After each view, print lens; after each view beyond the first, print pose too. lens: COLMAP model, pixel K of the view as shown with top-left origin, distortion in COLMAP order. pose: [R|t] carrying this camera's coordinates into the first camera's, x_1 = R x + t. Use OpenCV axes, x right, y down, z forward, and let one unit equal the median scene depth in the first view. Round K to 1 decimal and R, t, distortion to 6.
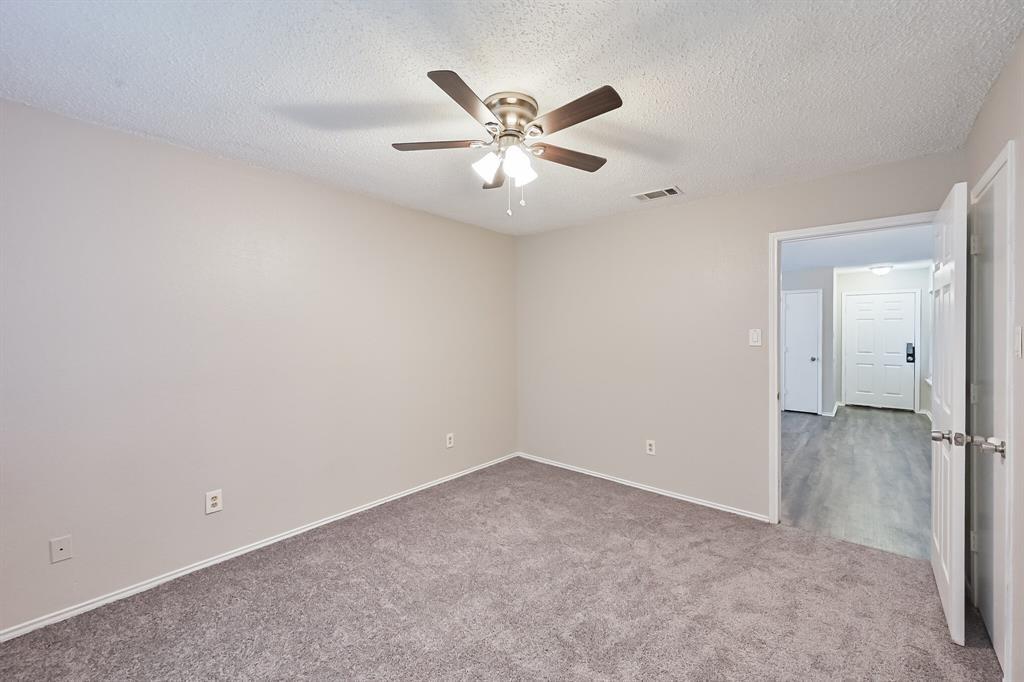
lens RADIAL K [[406.2, 0, 513.2], [0, 406.2, 339.7], [0, 0, 1]] dist [-0.002185, 0.000576]
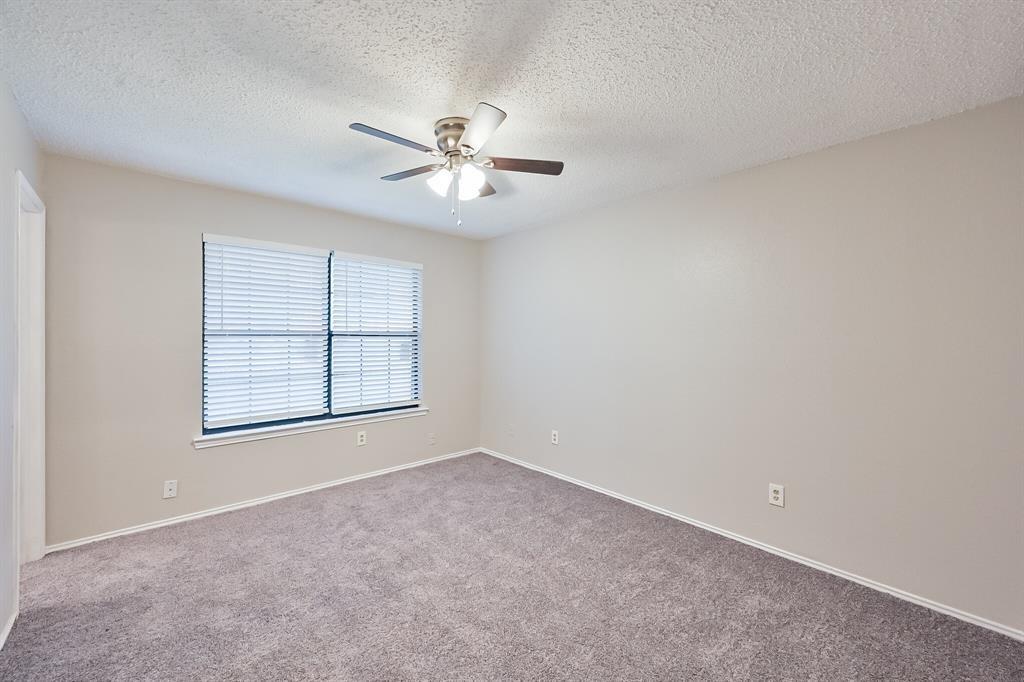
lens RADIAL K [[406.2, 0, 512.0], [0, 406.2, 338.7], [0, 0, 1]] dist [-0.002185, 0.000576]
pose [[-0.165714, 0.003817, -0.986166, 0.632030], [-0.009400, 0.999941, 0.005449, -0.008272], [0.986129, 0.010173, -0.165668, 0.755867]]
